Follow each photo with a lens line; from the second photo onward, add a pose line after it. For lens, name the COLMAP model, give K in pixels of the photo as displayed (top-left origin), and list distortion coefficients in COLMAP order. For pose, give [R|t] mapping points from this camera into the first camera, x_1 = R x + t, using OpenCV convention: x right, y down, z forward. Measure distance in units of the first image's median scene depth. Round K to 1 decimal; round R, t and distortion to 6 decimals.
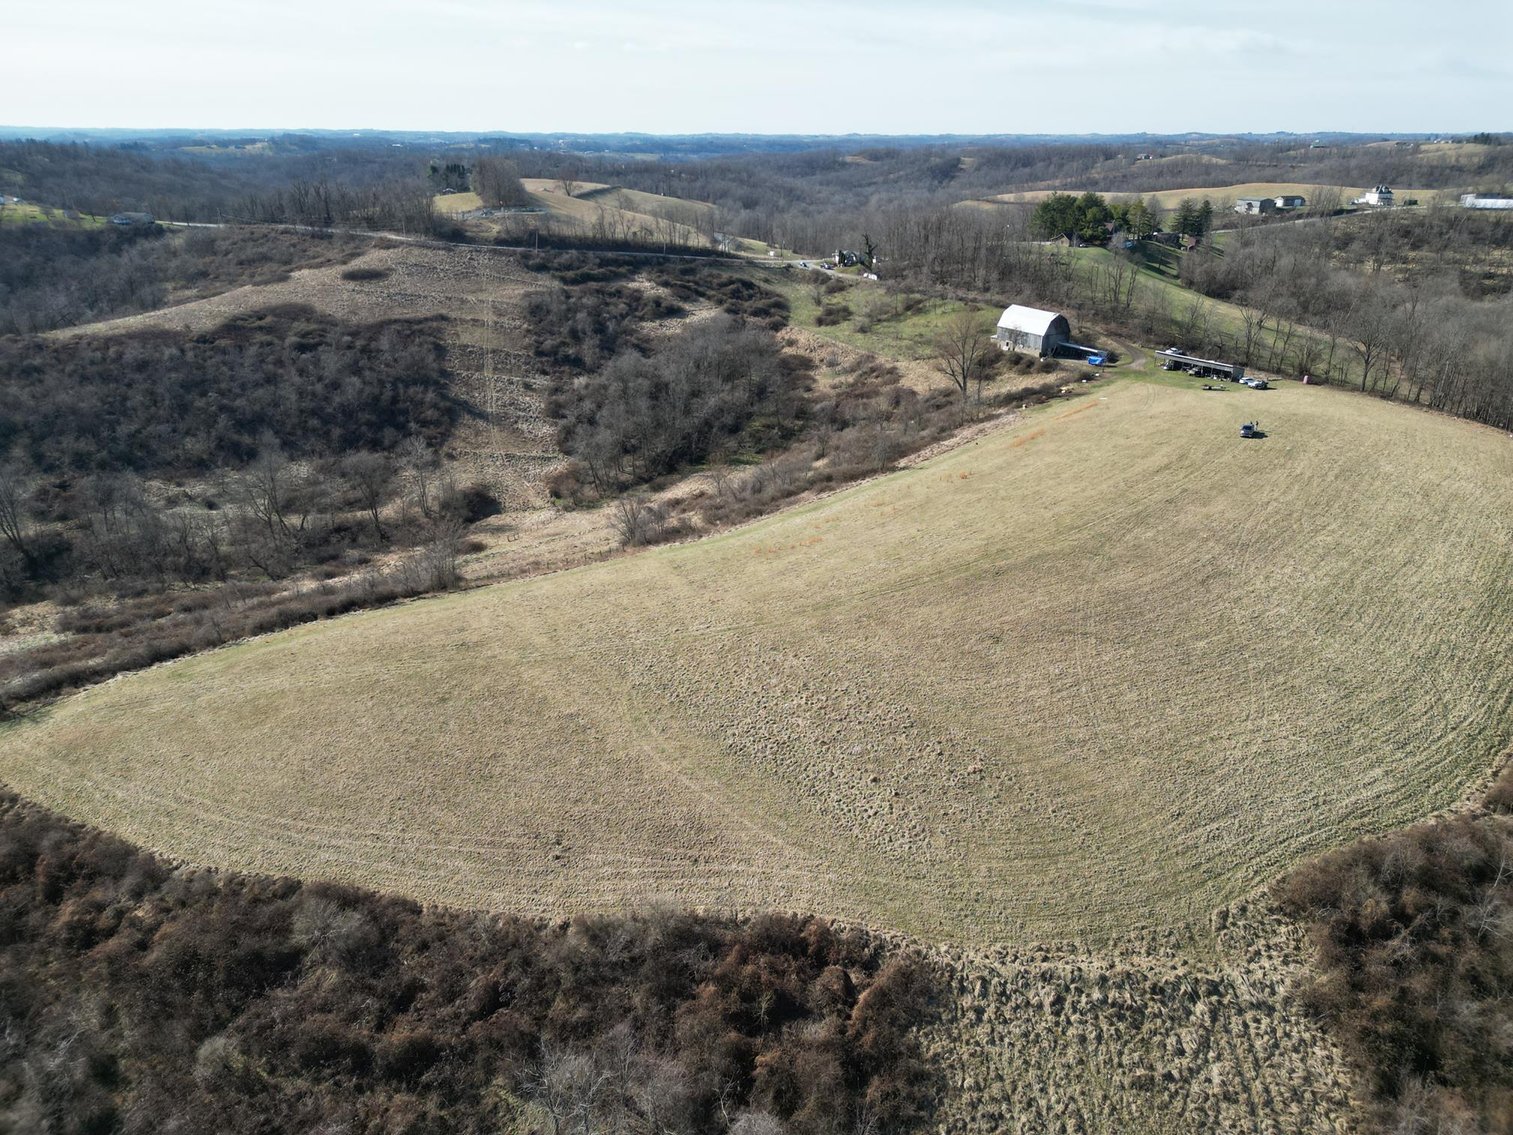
lens RADIAL K [[1048.6, 0, 759.0], [0, 1048.6, 568.9], [0, 0, 1]] dist [0.086427, -0.089456]
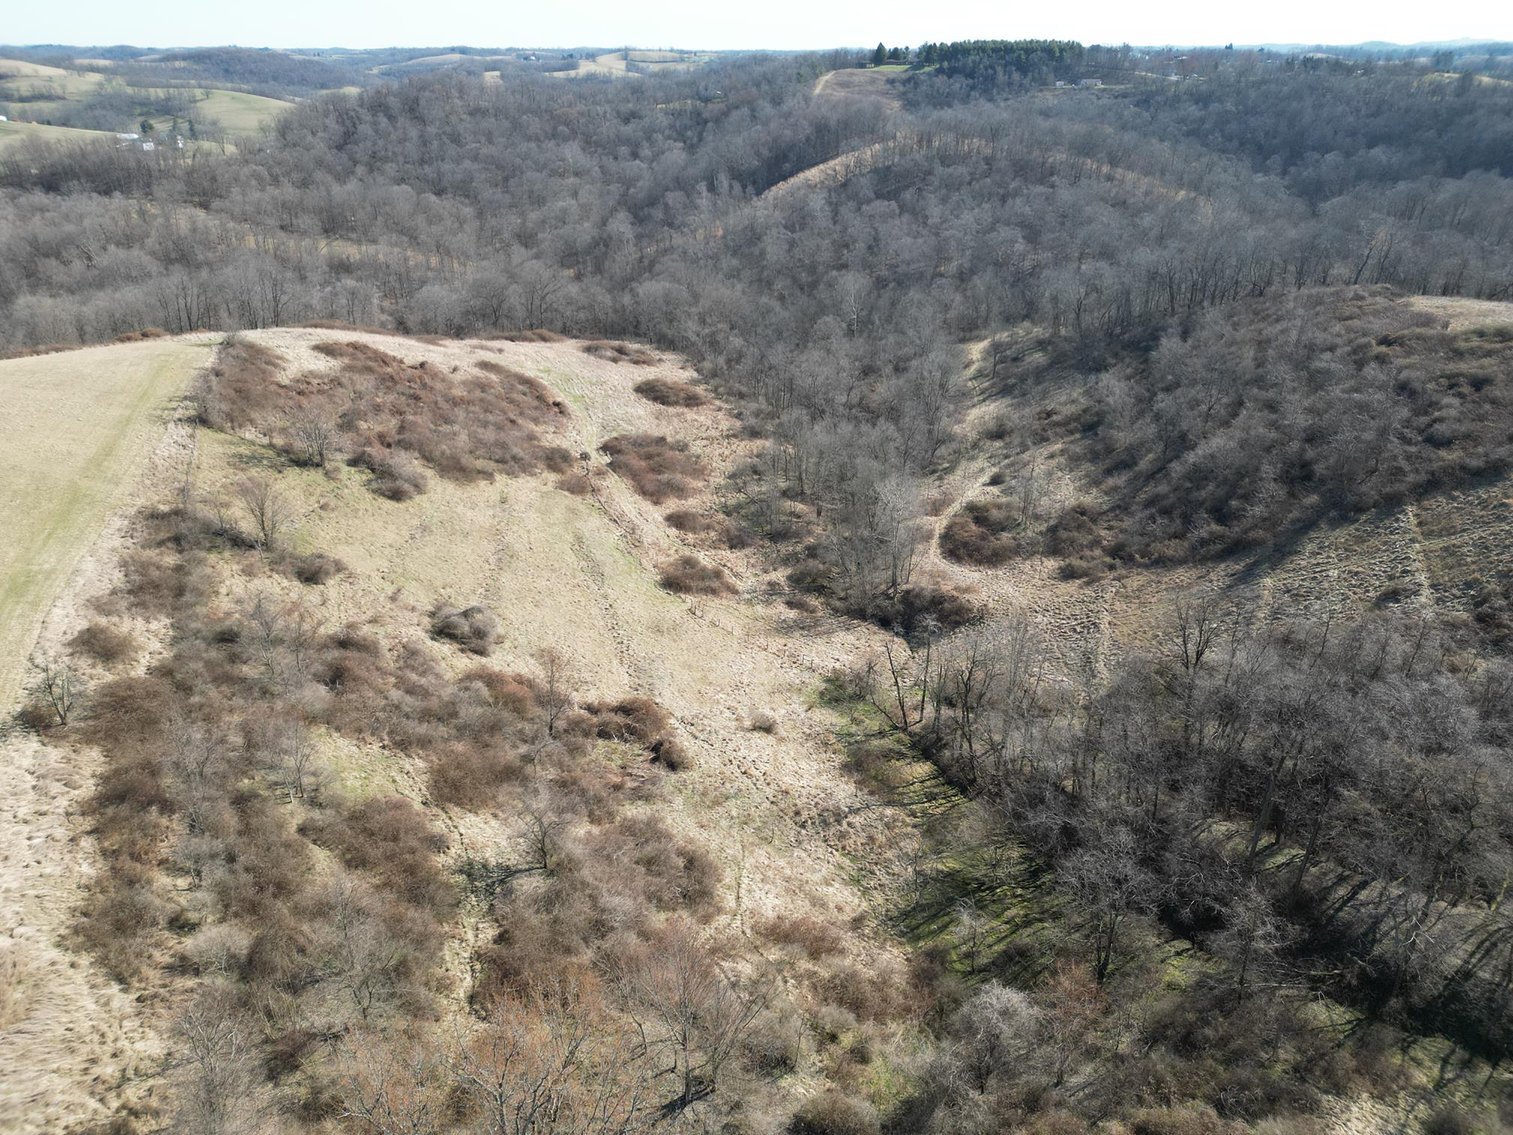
lens RADIAL K [[1048.6, 0, 759.0], [0, 1048.6, 568.9], [0, 0, 1]] dist [0.086427, -0.089456]
pose [[-0.381145, 0.404462, -0.831348, 0.273803], [-0.347638, 0.770532, 0.534255, -0.376565], [0.856666, 0.492637, -0.153078, 0.971392]]
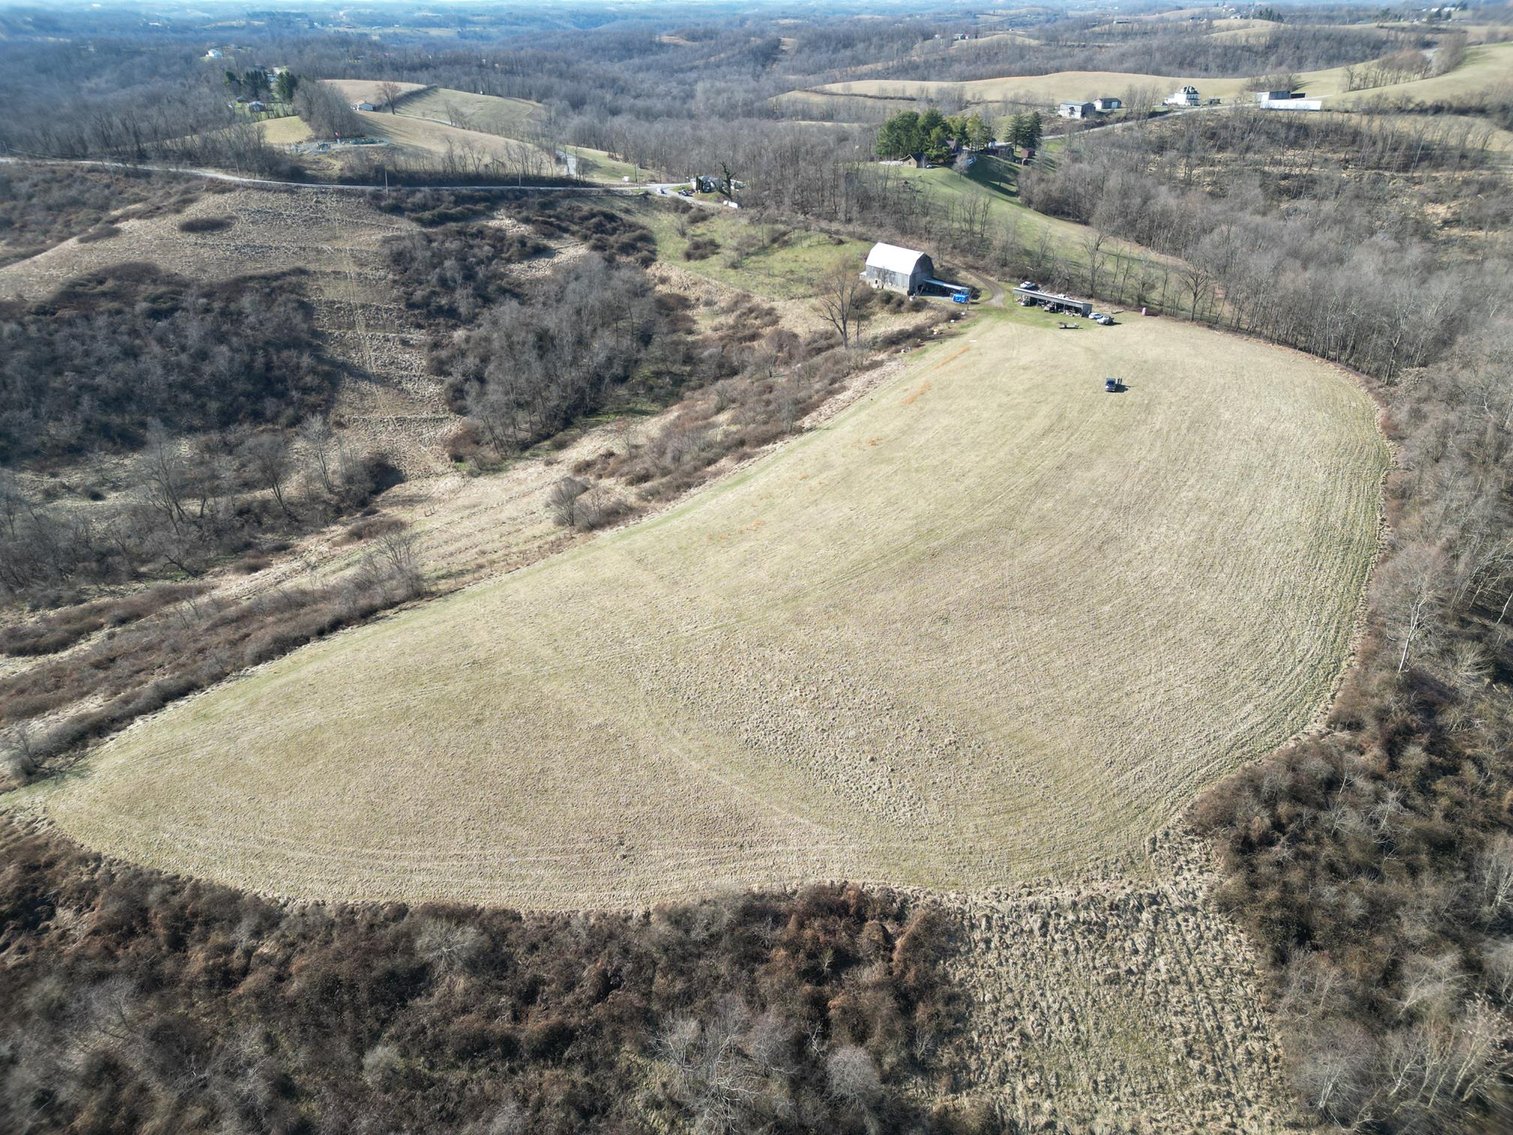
lens RADIAL K [[1050.1, 0, 759.0], [0, 1050.1, 567.4], [0, 0, 1]] dist [0.081273, -0.081217]
pose [[0.986286, -0.085222, 0.141342, -0.058824], [0.070448, 0.991821, 0.106431, -0.054055], [-0.149256, -0.095014, 0.984223, -0.053380]]
